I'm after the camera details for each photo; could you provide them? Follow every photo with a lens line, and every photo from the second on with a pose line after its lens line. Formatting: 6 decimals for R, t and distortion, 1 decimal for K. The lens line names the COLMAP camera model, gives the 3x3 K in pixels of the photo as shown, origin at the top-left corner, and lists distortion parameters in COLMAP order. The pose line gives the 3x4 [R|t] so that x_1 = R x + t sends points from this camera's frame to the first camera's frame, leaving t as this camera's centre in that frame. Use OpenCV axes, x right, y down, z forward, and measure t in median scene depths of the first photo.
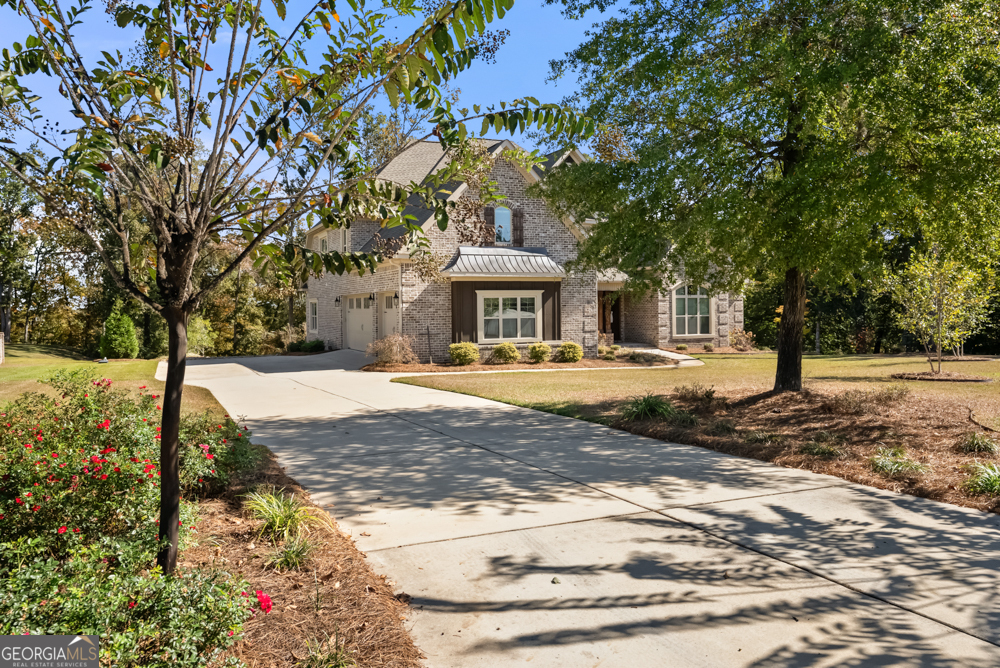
lens RADIAL K [[753.4, 0, 499.3], [0, 753.4, 325.4], [0, 0, 1]] dist [-0.004130, -0.000604]
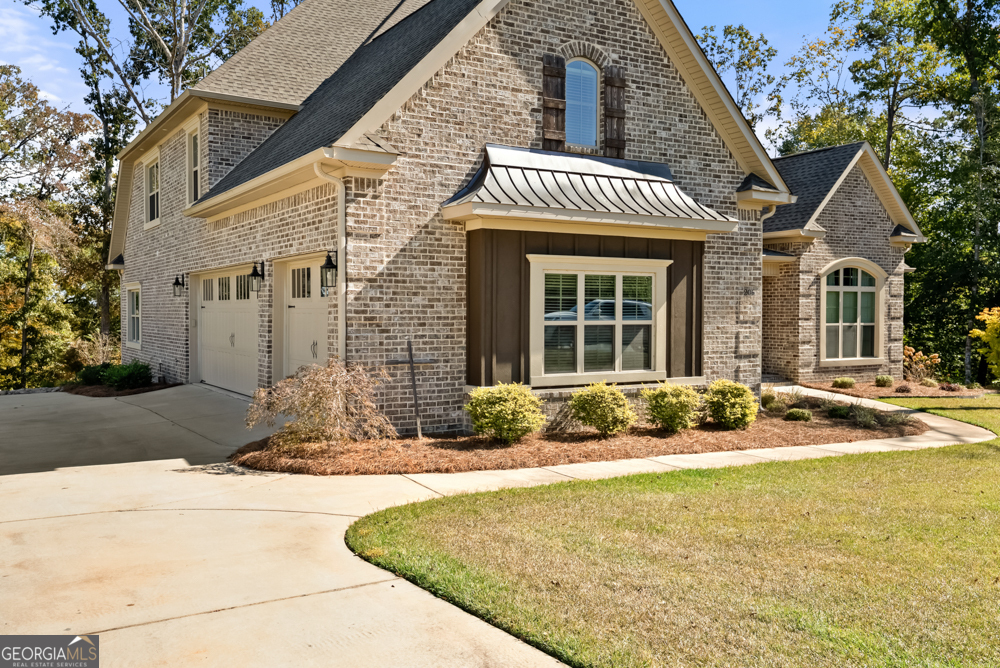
lens RADIAL K [[909.6, 0, 500.9], [0, 909.6, 342.1], [0, 0, 1]] dist [0.032552, 0.000000]
pose [[0.992874, 0.010267, 0.118729, -0.098252], [-0.011332, 0.999901, 0.008294, -0.003155], [-0.118632, -0.009580, 0.992892, 0.492096]]
